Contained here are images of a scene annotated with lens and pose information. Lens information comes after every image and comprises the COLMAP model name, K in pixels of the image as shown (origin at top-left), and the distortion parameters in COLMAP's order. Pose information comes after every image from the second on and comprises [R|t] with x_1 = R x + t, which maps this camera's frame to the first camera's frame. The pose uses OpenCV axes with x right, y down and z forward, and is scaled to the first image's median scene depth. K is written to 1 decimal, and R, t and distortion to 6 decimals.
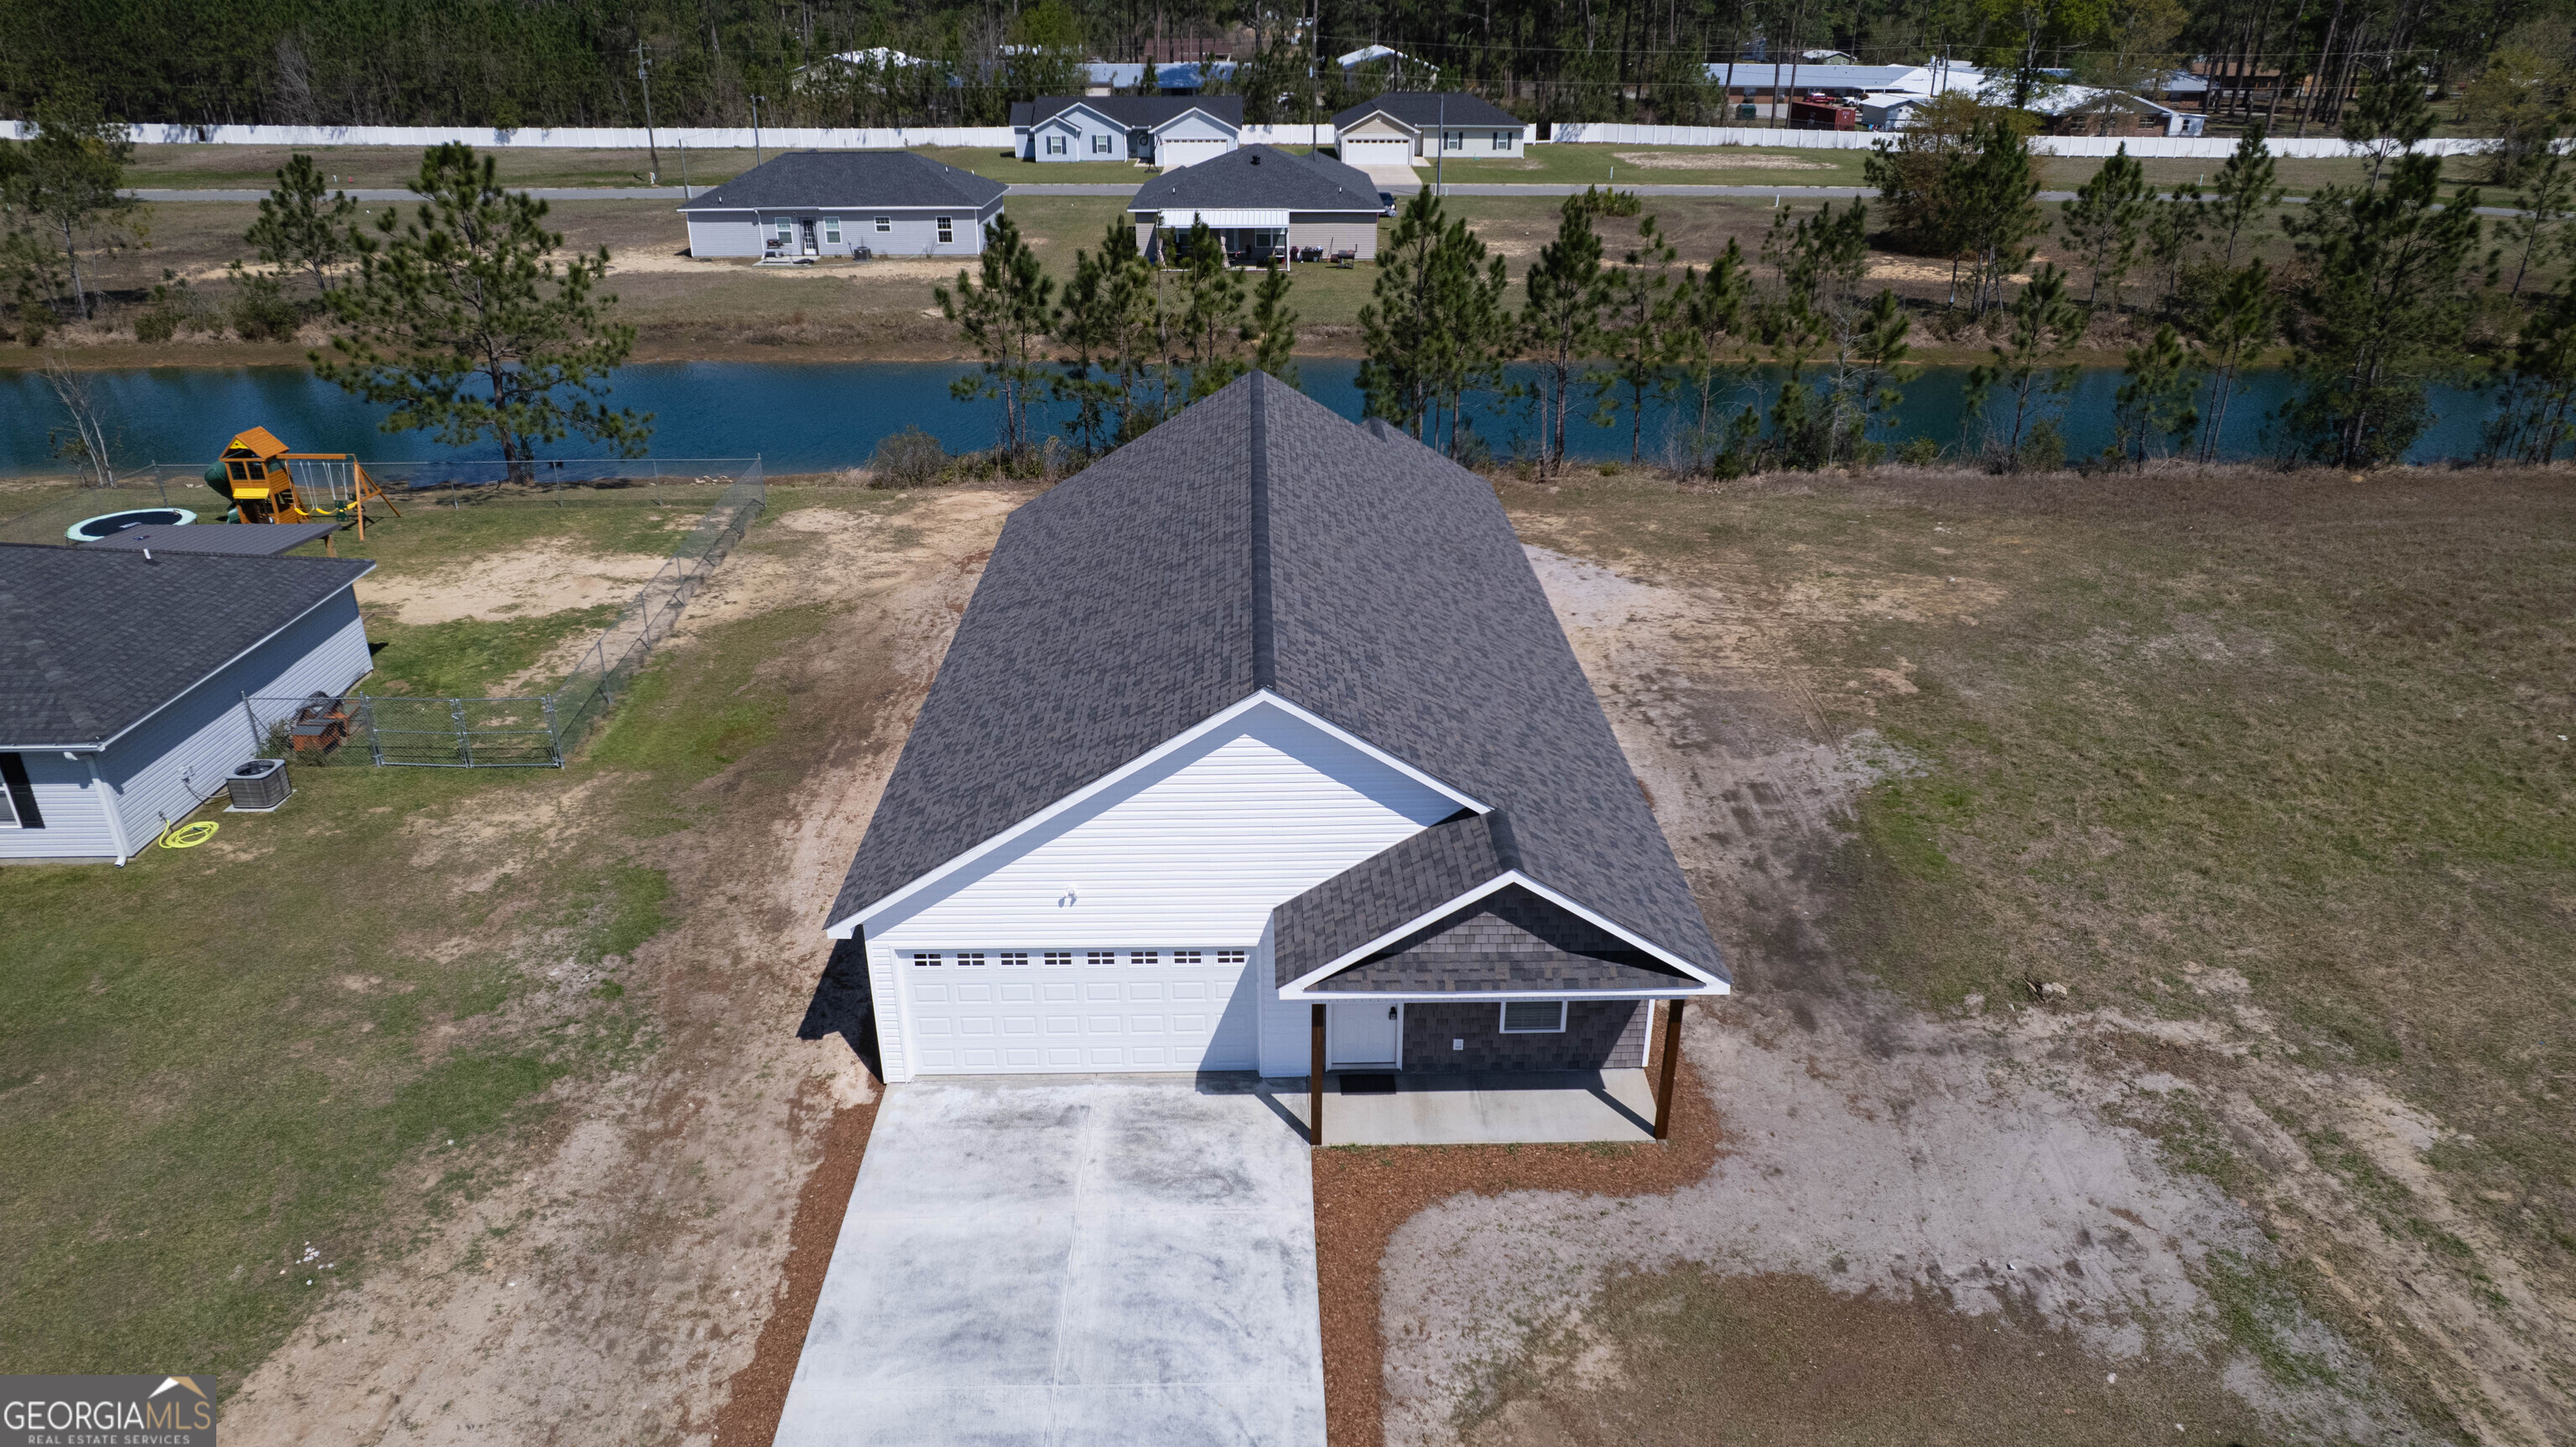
lens RADIAL K [[1640.2, 0, 1293.0], [0, 1640.2, 723.4], [0, 0, 1]] dist [-0.073686, 0.062586]
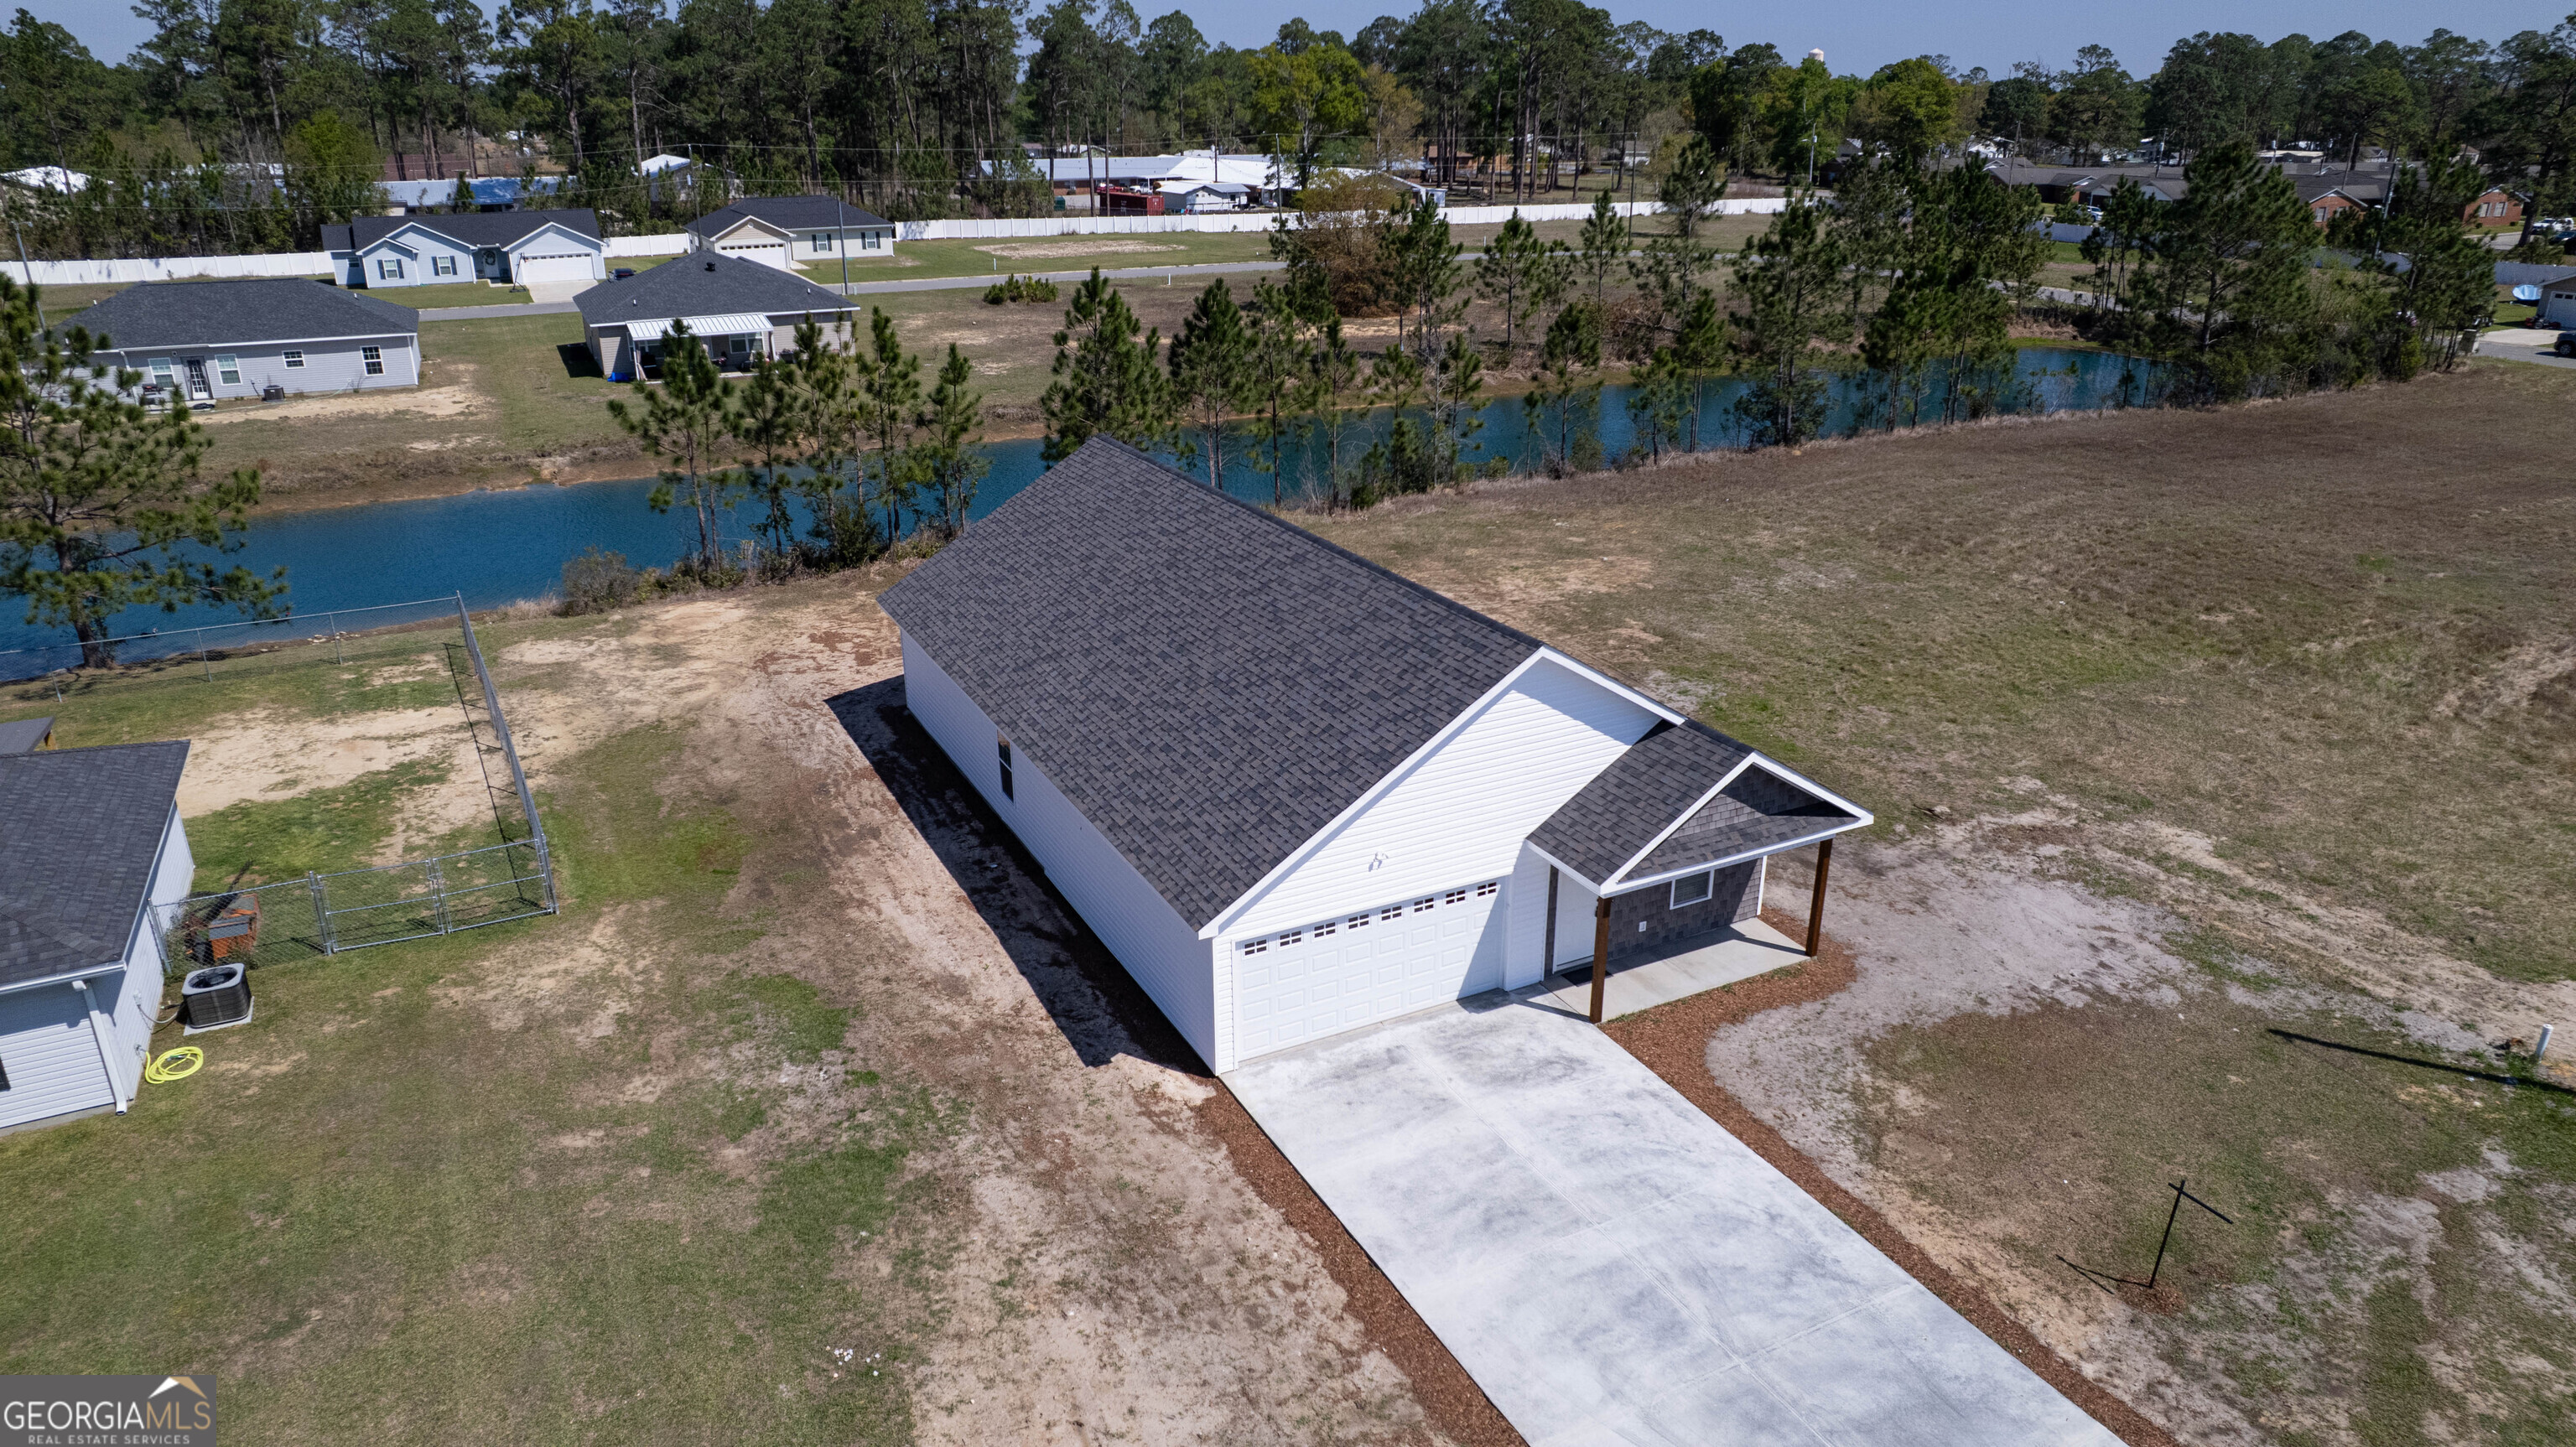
lens RADIAL K [[1640.2, 0, 1293.0], [0, 1640.2, 723.4], [0, 0, 1]] dist [-0.073686, 0.062586]
pose [[0.899464, -0.160850, 0.406314, -0.350966], [0.183202, 0.982938, -0.016437, 0.010881], [-0.396738, 0.089222, 0.913586, -0.016791]]
